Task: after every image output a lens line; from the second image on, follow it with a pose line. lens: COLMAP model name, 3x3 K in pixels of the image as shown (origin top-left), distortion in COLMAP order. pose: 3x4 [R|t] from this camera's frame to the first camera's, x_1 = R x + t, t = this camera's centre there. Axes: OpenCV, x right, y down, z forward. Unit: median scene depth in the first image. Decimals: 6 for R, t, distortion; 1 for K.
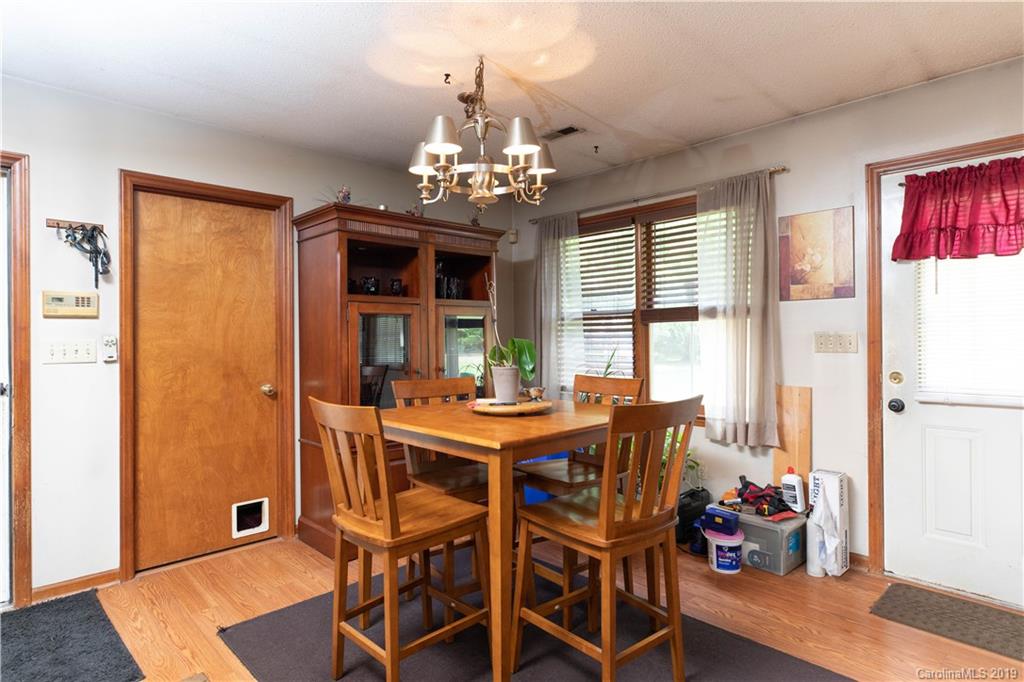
lens RADIAL K [[563.3, 0, 511.5], [0, 563.3, 339.4], [0, 0, 1]] dist [-0.001610, -0.000264]
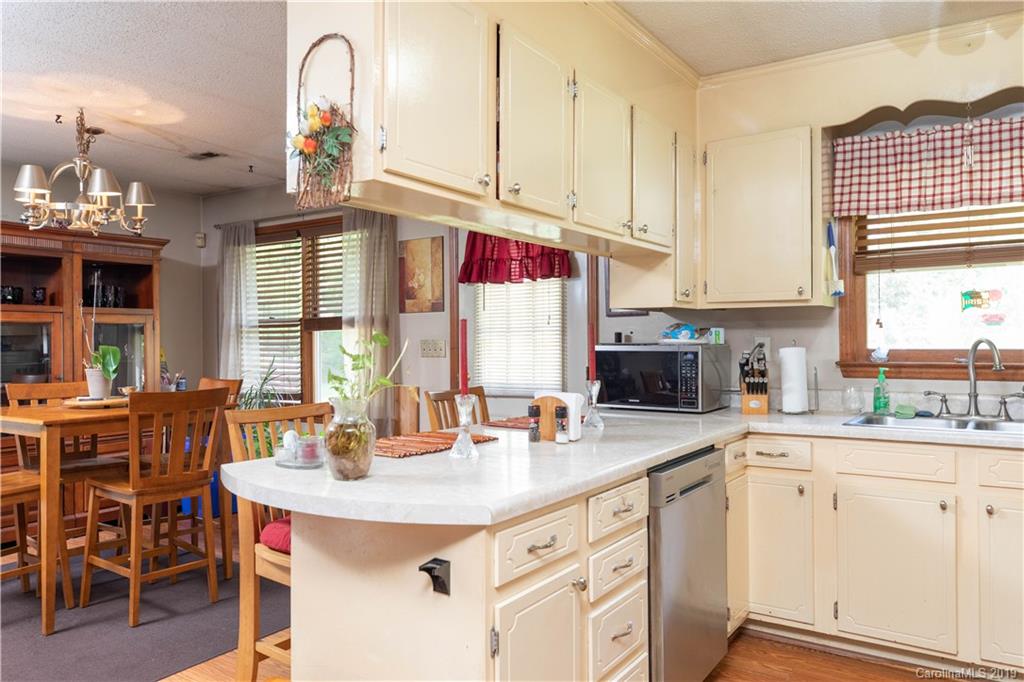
lens RADIAL K [[758.3, 0, 521.6], [0, 758.3, 340.4], [0, 0, 1]] dist [0.006974, 0.001798]
pose [[0.977440, 0.000378, 0.211212, 0.358007], [0.001308, 0.999968, -0.007844, 0.000668], [-0.211208, 0.007943, 0.977409, -0.528493]]
